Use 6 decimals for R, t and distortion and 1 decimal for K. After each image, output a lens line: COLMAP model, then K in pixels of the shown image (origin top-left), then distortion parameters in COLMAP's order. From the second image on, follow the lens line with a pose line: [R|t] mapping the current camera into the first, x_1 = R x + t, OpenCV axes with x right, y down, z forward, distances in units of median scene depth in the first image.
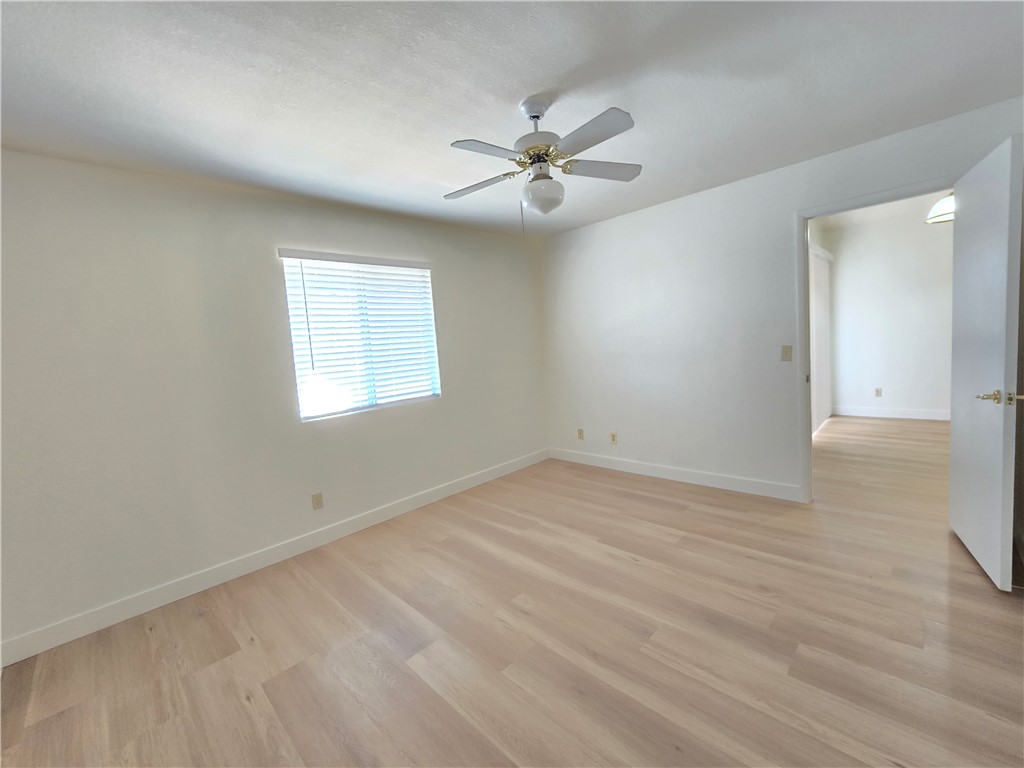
lens RADIAL K [[419.9, 0, 512.2], [0, 419.9, 378.5], [0, 0, 1]] dist [-0.002703, -0.000051]
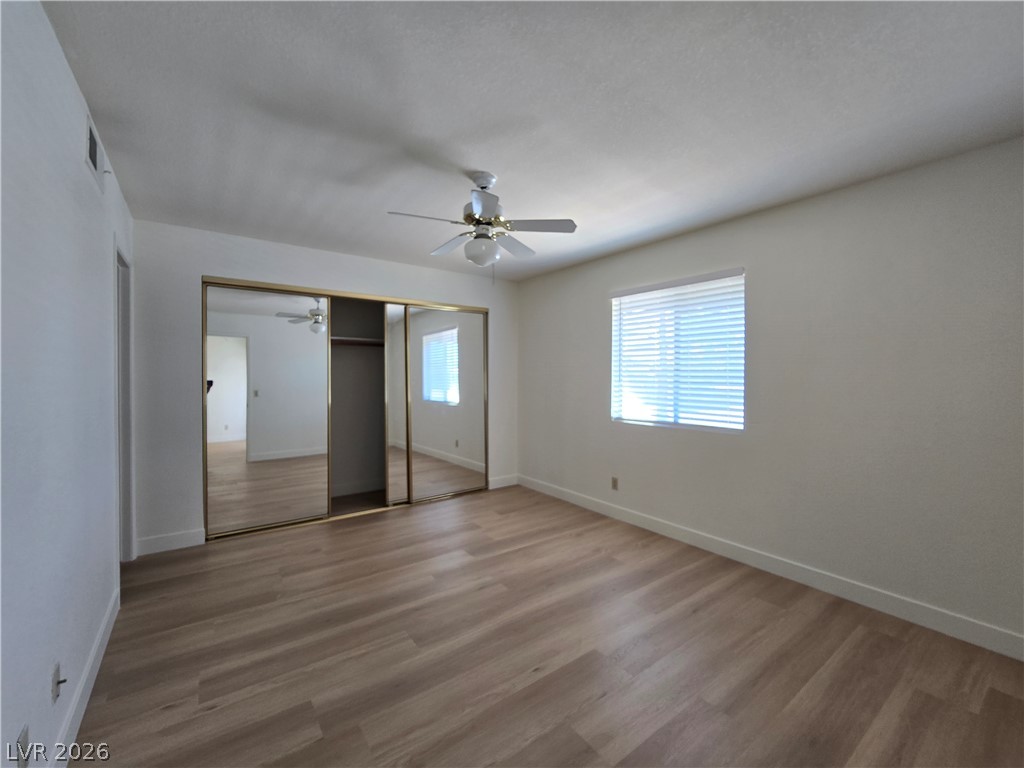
lens RADIAL K [[419.9, 0, 512.2], [0, 419.9, 378.5], [0, 0, 1]] dist [-0.002703, -0.000051]
pose [[-0.151078, 0.087439, -0.984647, 0.994194], [-0.073753, 0.992307, 0.099435, -0.160560], [0.985767, 0.087643, -0.143467, 1.011827]]
